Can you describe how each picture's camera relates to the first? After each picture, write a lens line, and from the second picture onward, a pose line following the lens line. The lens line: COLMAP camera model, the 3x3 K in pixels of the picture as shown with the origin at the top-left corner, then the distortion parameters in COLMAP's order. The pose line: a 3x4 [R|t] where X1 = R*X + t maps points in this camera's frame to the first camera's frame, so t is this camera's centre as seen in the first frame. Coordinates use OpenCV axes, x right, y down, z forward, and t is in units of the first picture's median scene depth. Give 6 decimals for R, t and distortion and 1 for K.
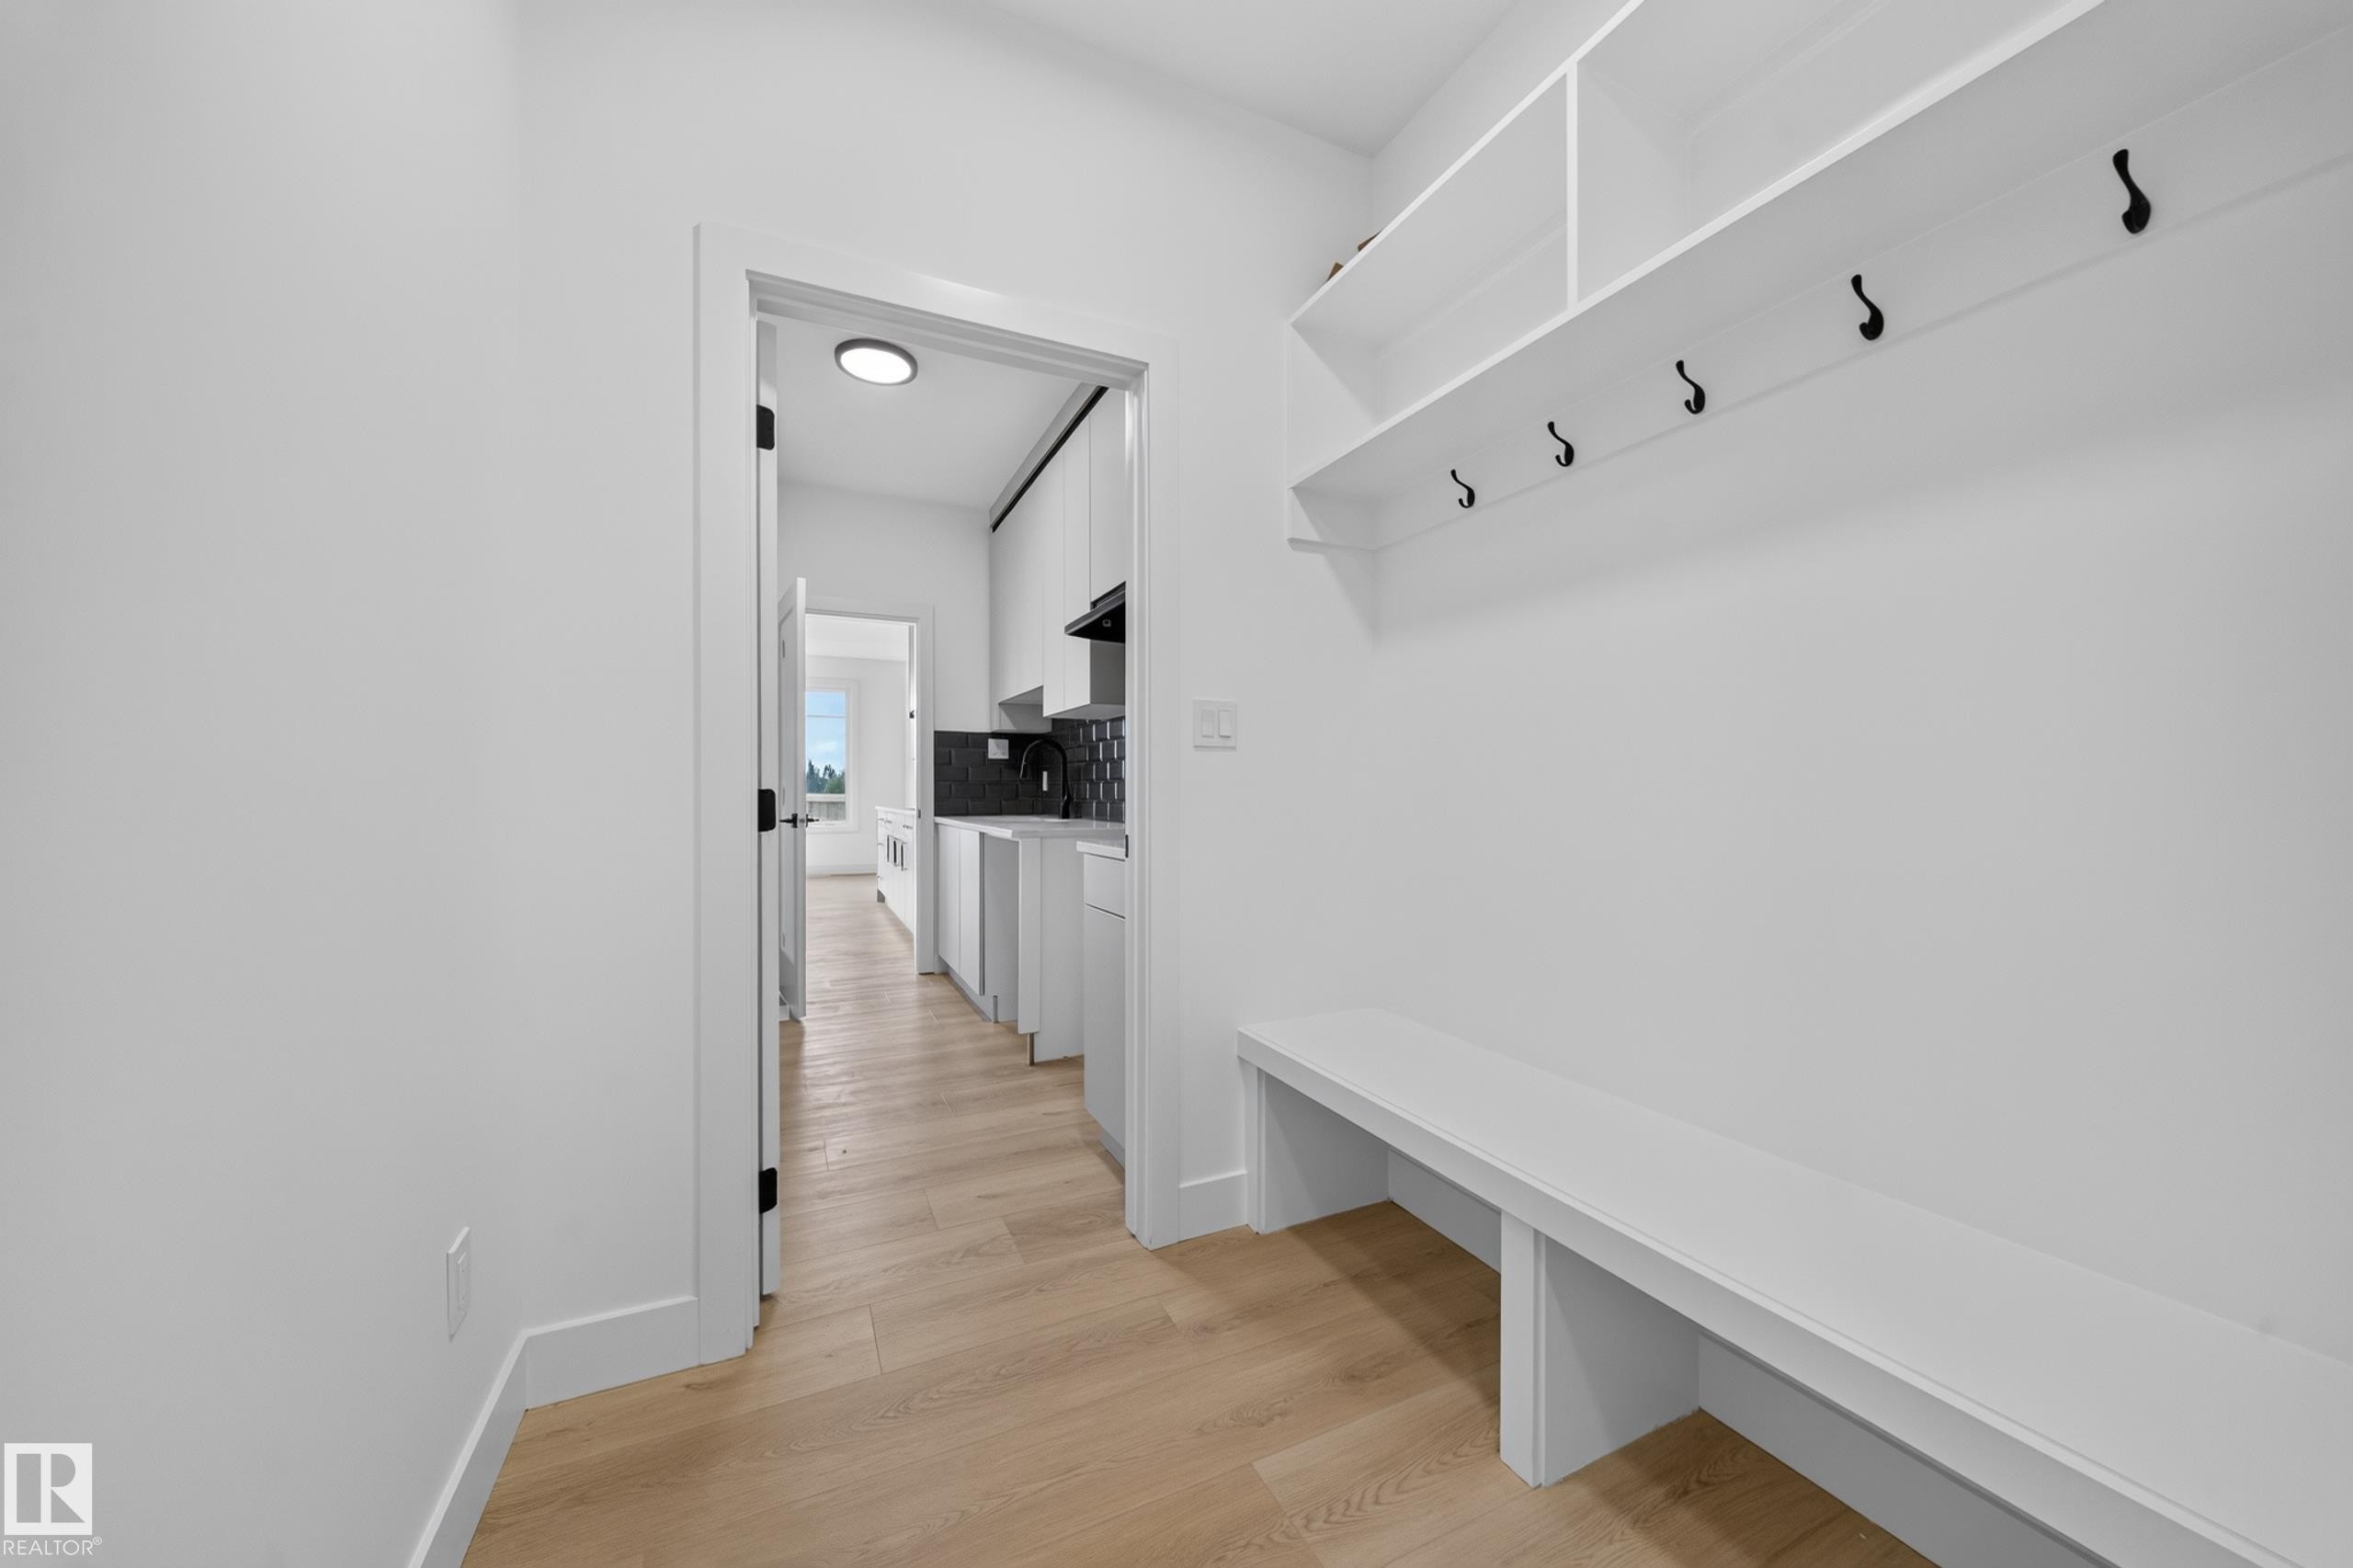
lens RADIAL K [[828.0, 0, 1179.0], [0, 828.0, 787.2], [0, 0, 1]] dist [-0.007760, -0.000353]
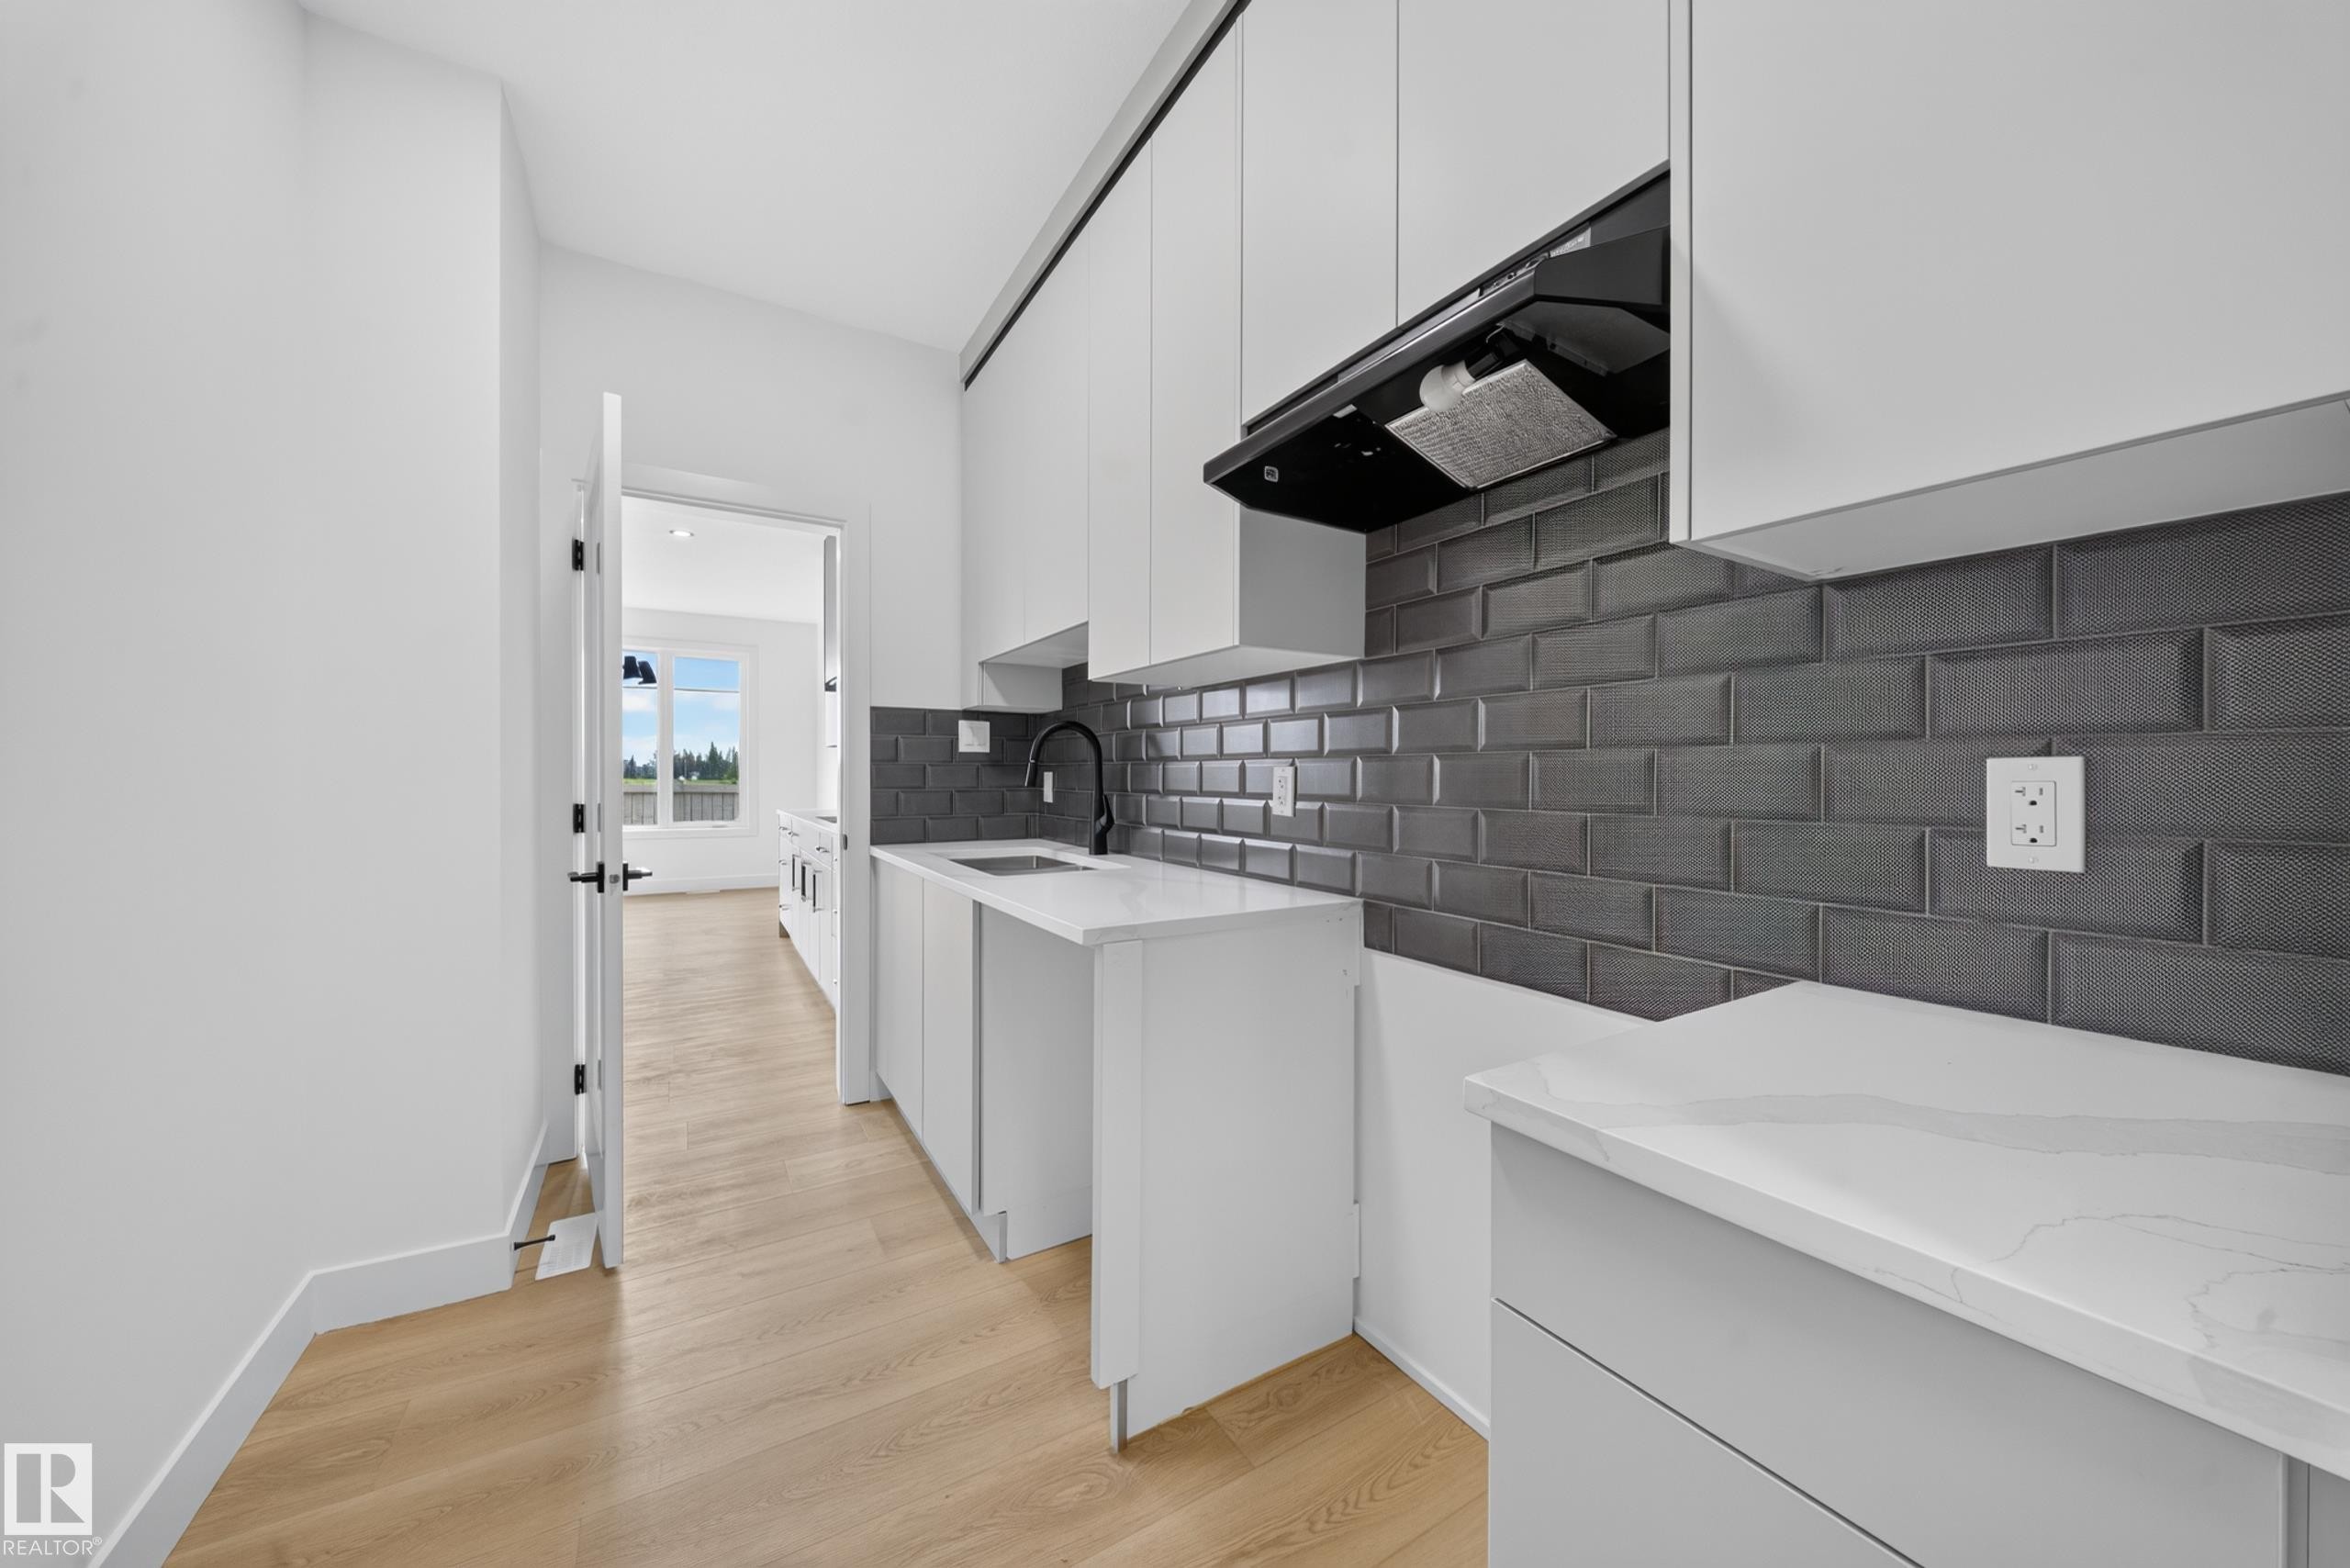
lens RADIAL K [[827.0, 0, 1166.2], [0, 827.0, 775.4], [0, 0, 1]] dist [-0.007760, -0.000353]
pose [[0.996453, 0.001312, 0.084140, -0.129459], [-0.001723, 0.999987, 0.004816, -0.020353], [-0.084133, -0.004943, 0.996442, 0.374171]]
